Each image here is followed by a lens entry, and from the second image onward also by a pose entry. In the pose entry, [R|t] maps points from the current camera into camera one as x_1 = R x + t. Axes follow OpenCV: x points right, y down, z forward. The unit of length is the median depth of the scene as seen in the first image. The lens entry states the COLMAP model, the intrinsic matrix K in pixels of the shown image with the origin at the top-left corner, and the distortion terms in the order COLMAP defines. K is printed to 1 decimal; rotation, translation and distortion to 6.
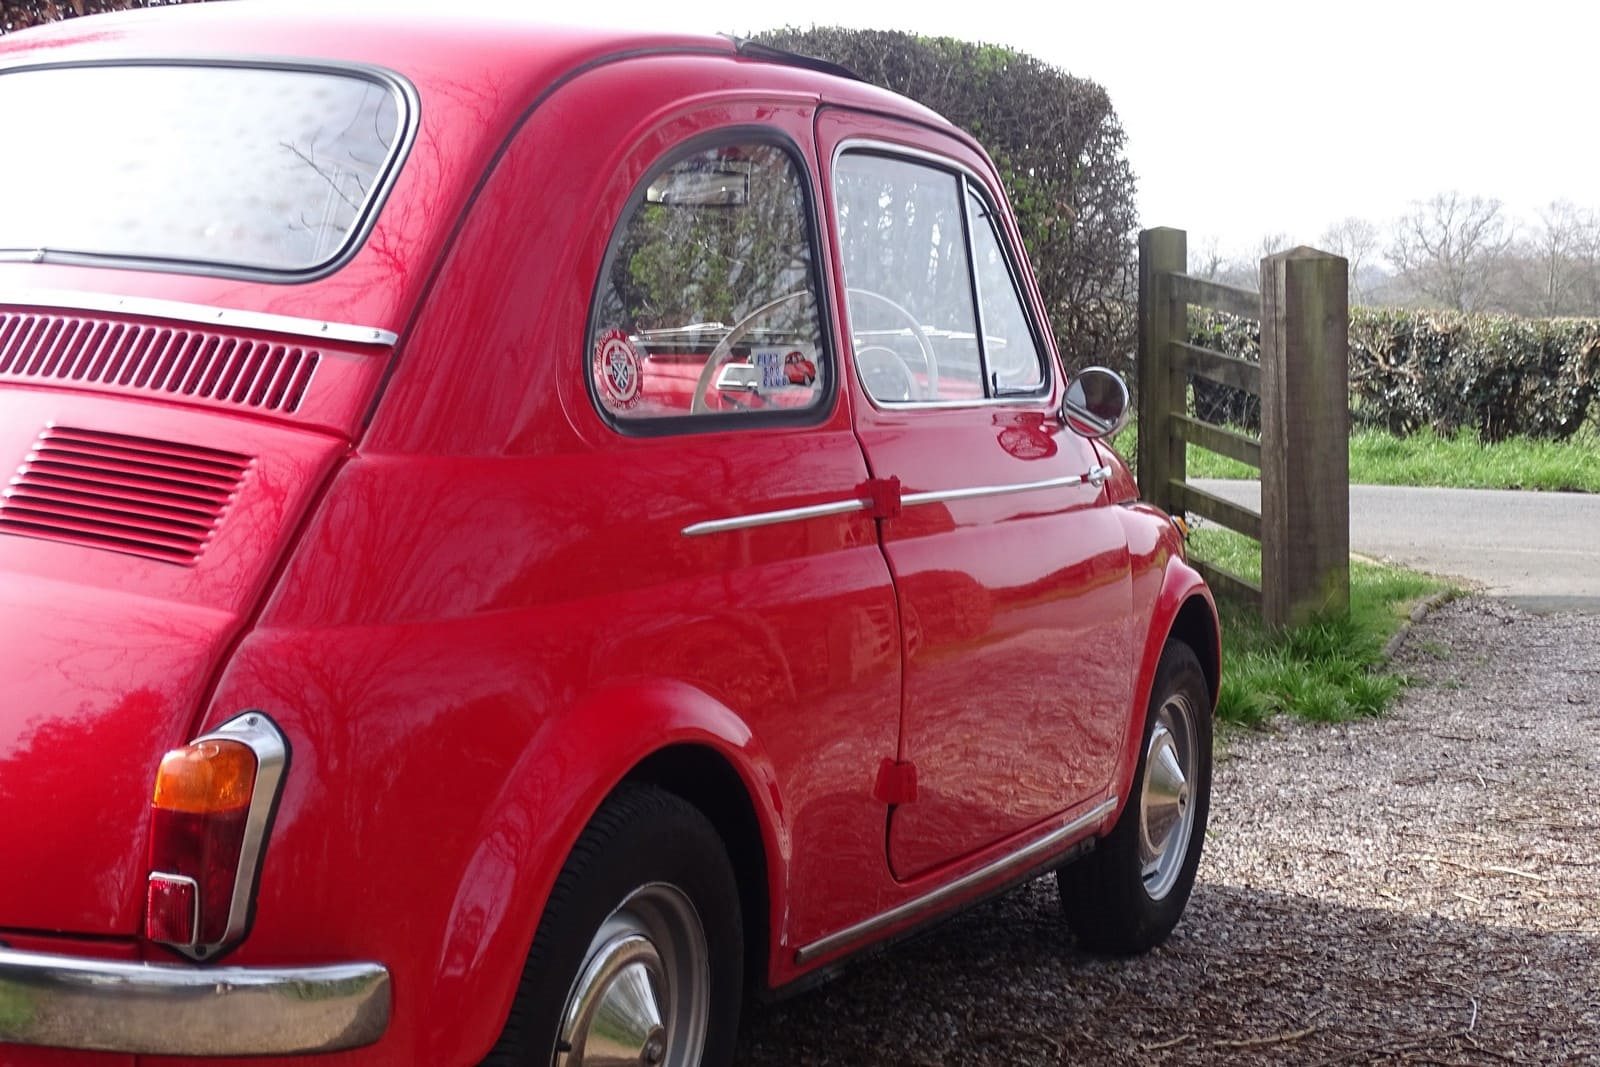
lens RADIAL K [[2775.5, 0, 805.6], [0, 2775.5, 534.3], [0, 0, 1]] dist [-0.001256, 0.000000]
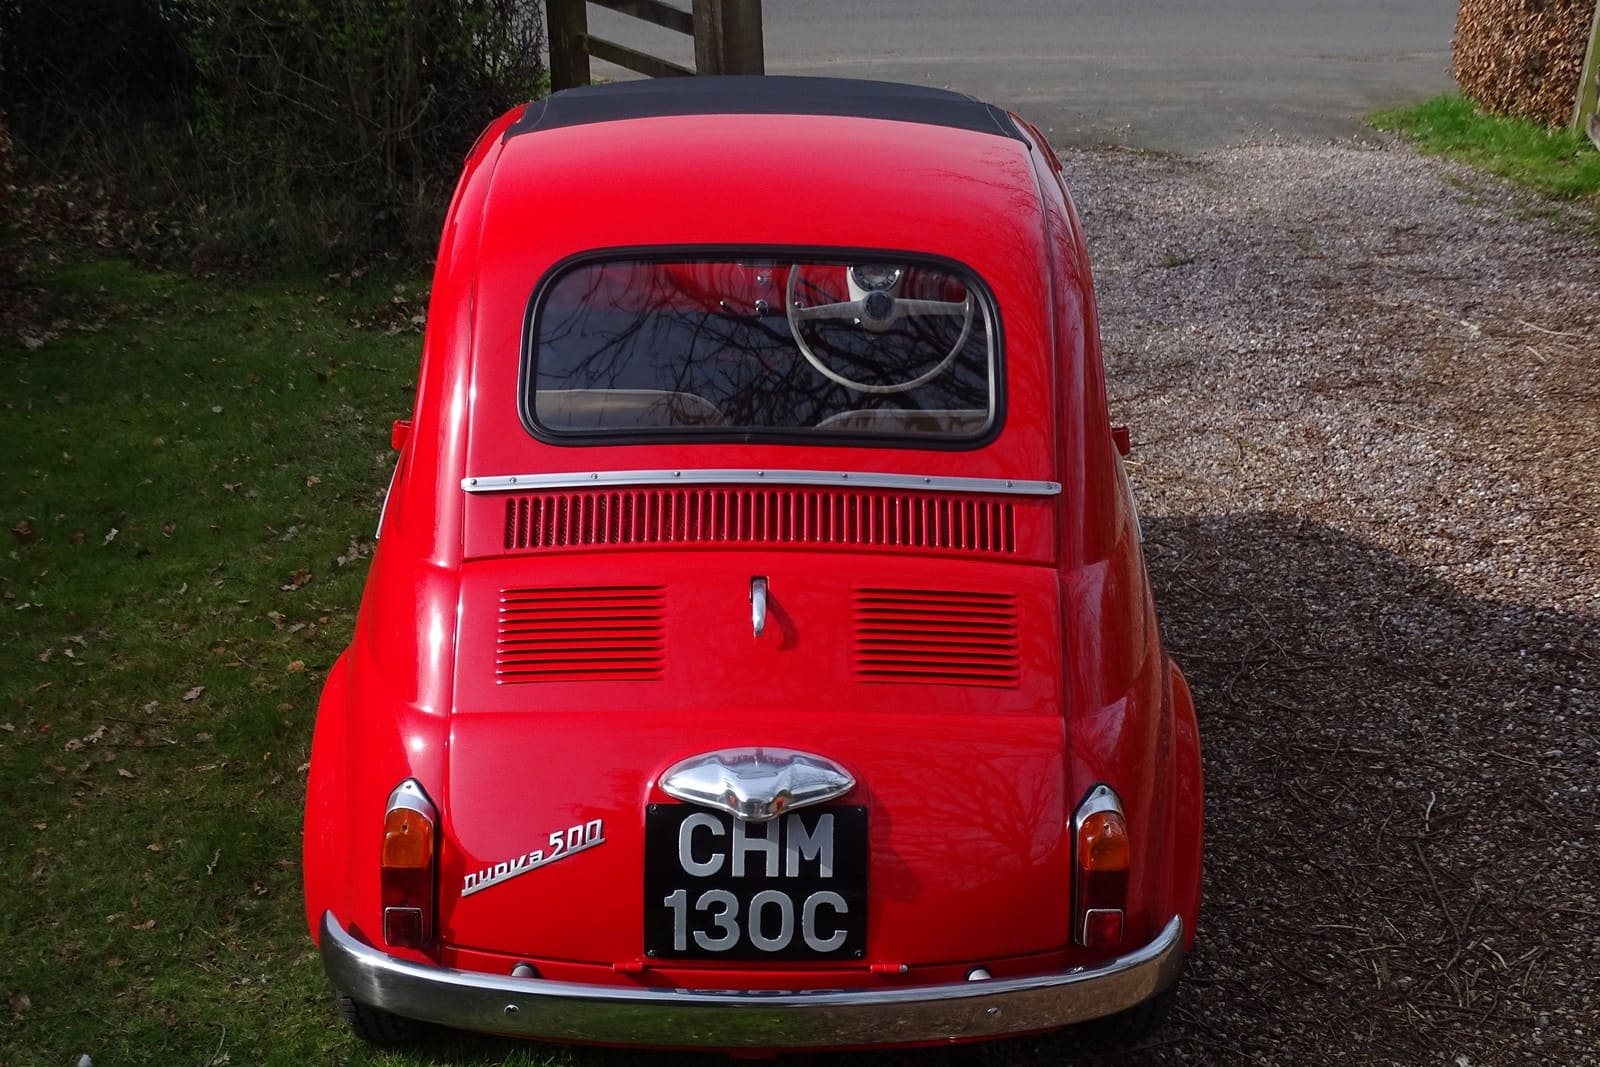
lens RADIAL K [[2163.4, 0, 792.4], [0, 2163.4, 543.6], [0, 0, 1]] dist [-0.040057, 0.000000]
pose [[0.898847, -0.182794, 0.398322, -0.476675], [0.058122, 0.950557, 0.305064, -0.258552], [-0.434391, -0.251055, 0.865029, 0.047429]]
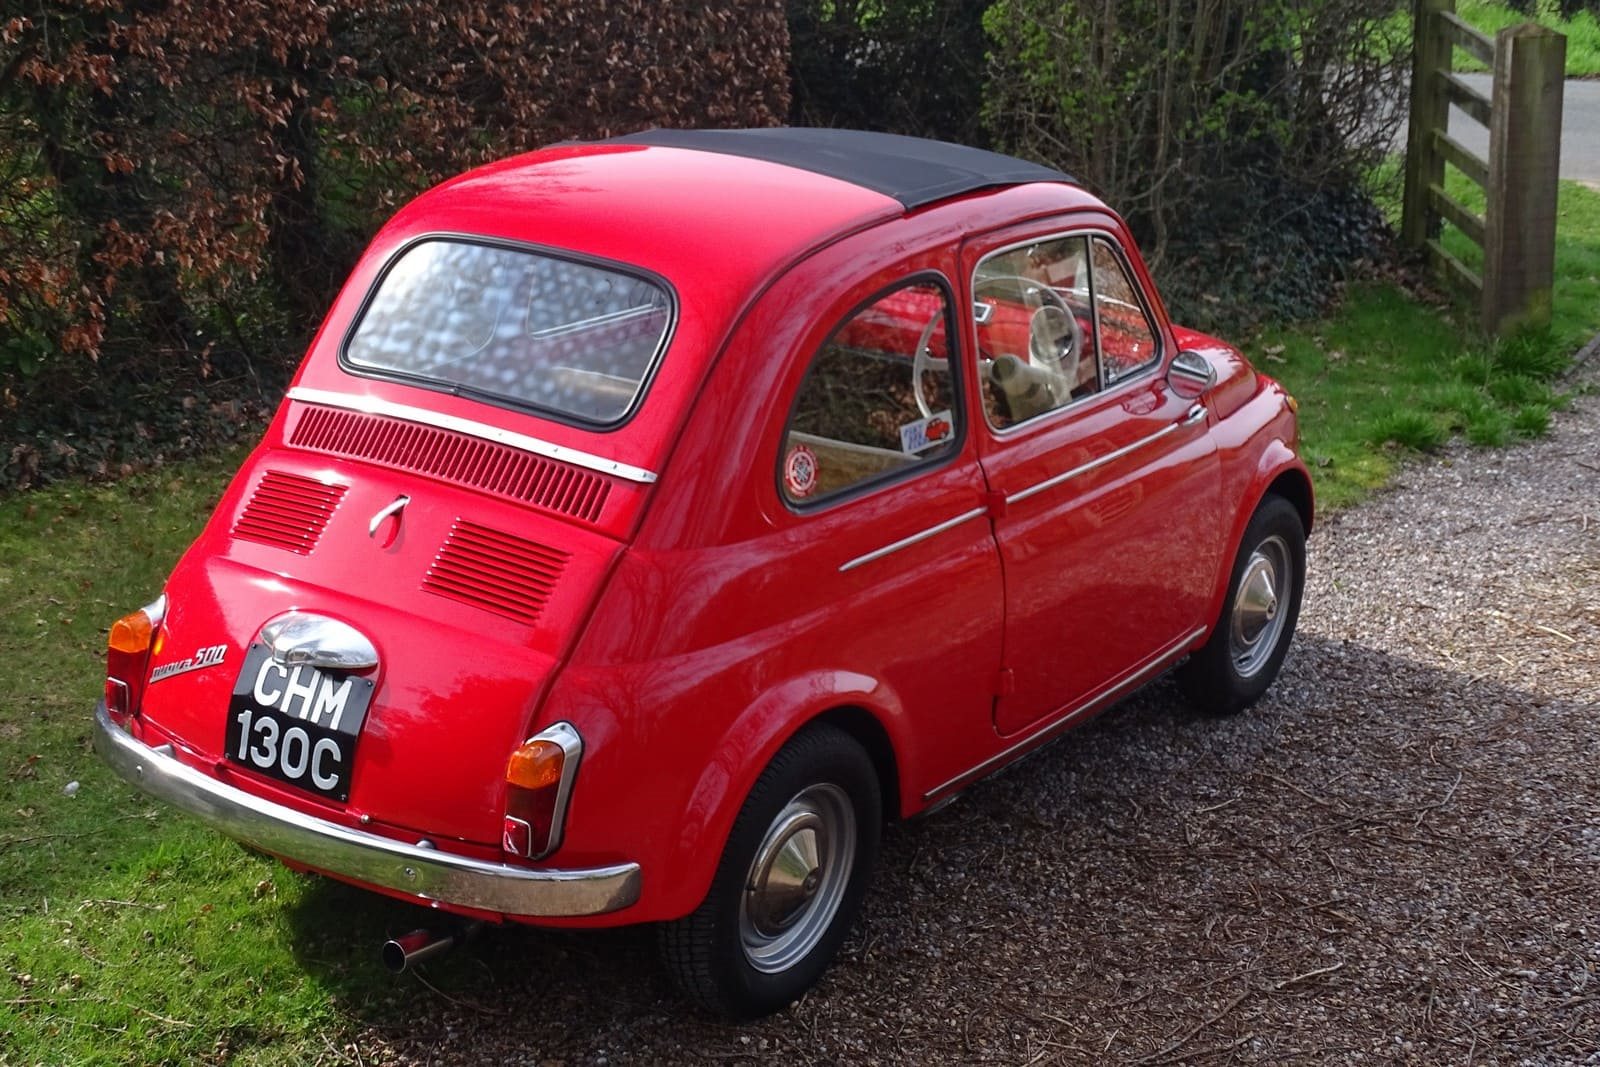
lens RADIAL K [[2472.2, 0, 807.5], [0, 2472.2, 525.7], [0, 0, 1]] dist [0.024509, 0.000000]
pose [[0.983778, 0.045326, -0.173572, 0.131540], [-0.007075, 0.976604, 0.214929, -0.236582], [0.179253, -0.210214, 0.961082, -0.273095]]
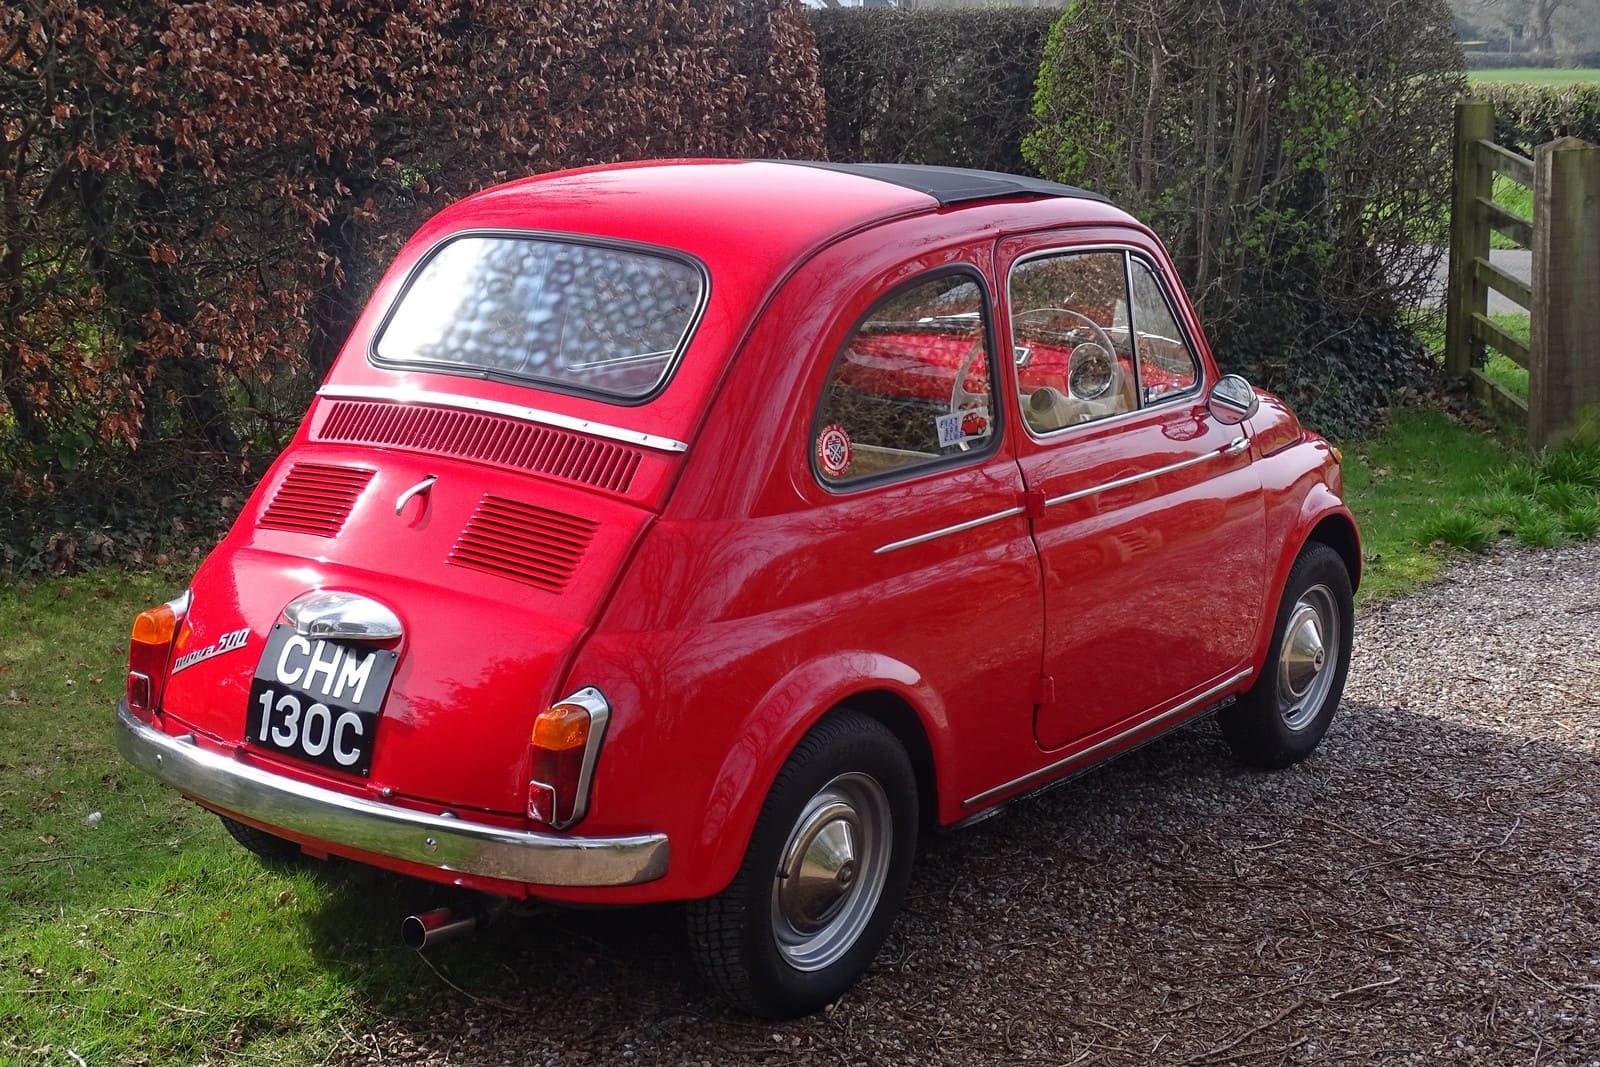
lens RADIAL K [[2472.2, 0, 796.7], [0, 2472.2, 536.2], [0, 0, 1]] dist [0.024509, 0.000000]
pose [[0.979559, 0.027369, -0.199285, 0.136594], [-0.002068, 0.992019, 0.126075, -0.132422], [0.201145, -0.123085, 0.971798, -0.270432]]
